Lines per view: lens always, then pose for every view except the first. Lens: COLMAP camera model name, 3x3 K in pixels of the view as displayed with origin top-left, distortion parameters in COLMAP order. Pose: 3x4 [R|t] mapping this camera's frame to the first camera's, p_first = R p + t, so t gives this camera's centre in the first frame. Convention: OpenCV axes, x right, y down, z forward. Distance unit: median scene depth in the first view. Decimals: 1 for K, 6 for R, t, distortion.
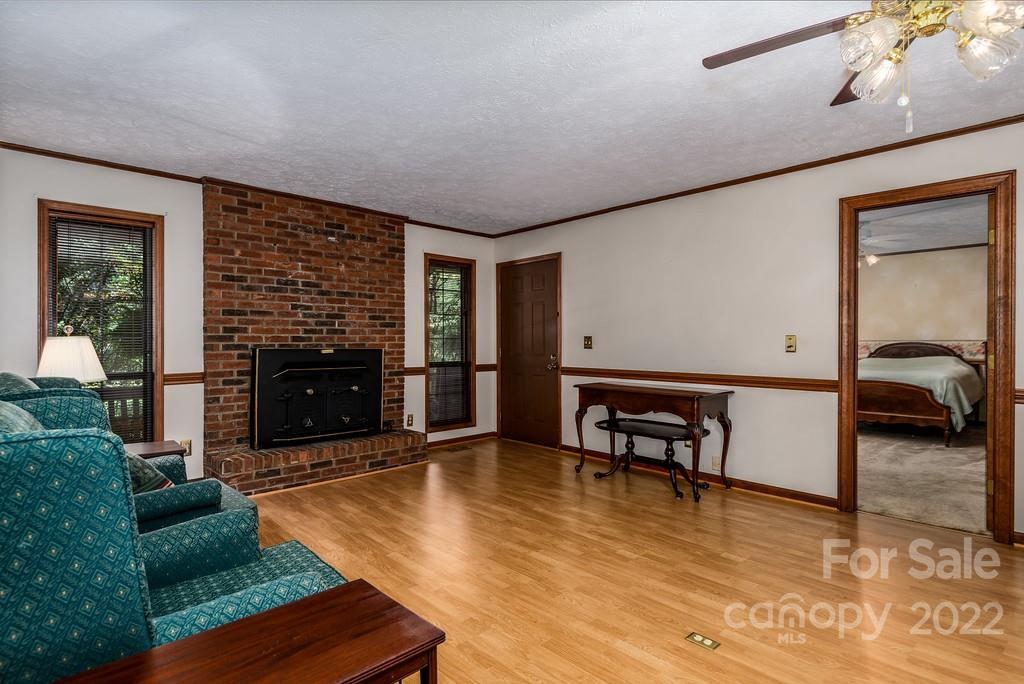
lens RADIAL K [[536.0, 0, 512.0], [0, 536.0, 342.0], [0, 0, 1]] dist [0.035725, -0.000173]
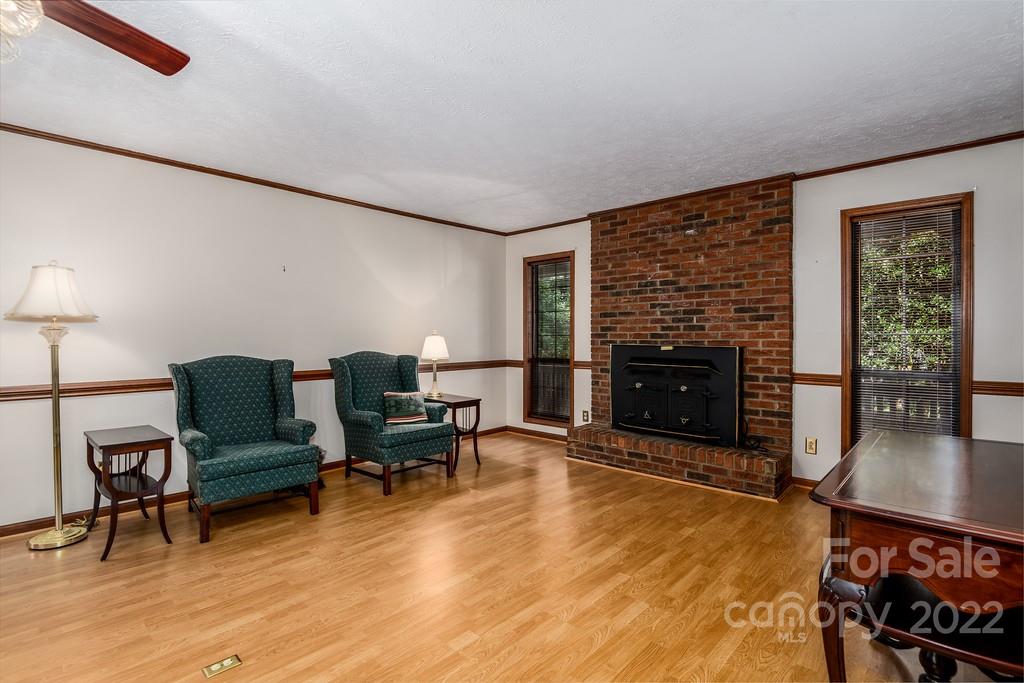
lens RADIAL K [[488.1, 0, 512.0], [0, 488.1, 341.5], [0, 0, 1]] dist [0.004054, 0.000002]
pose [[0.044834, 0.003730, -0.998987, 0.556160], [-0.005922, 0.999976, 0.003468, 0.003838], [0.998977, 0.005761, 0.044855, 0.680197]]
